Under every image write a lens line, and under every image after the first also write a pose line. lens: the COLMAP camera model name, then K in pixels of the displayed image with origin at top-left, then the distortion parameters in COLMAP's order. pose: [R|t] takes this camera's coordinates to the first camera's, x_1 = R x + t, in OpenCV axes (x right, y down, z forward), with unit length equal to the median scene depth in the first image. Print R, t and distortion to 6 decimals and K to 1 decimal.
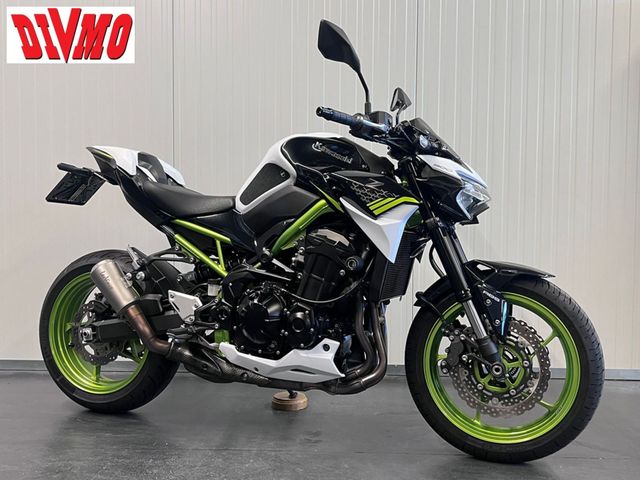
lens RADIAL K [[660.5, 0, 320.0], [0, 660.5, 240.0], [0, 0, 1]] dist [0.025487, 0.001241]
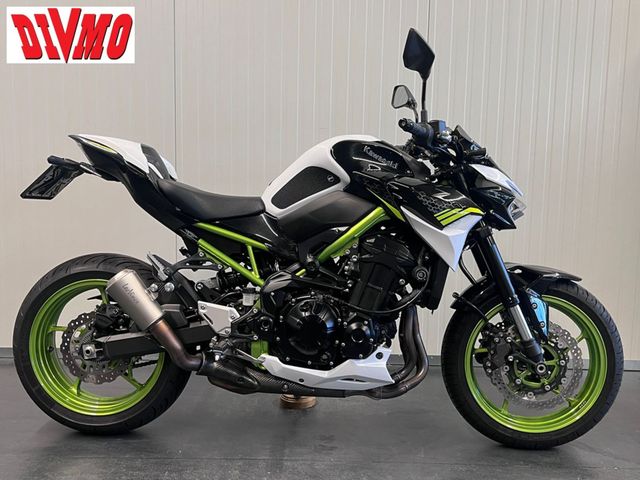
lens RADIAL K [[637.8, 0, 320.0], [0, 637.8, 240.0], [0, 0, 1]] dist [0.166964, -0.496294]
pose [[0.955708, -0.015103, 0.293929, -0.343535], [-0.004119, 0.997899, 0.064665, -0.070406], [-0.294288, -0.063012, 0.953637, 0.109380]]
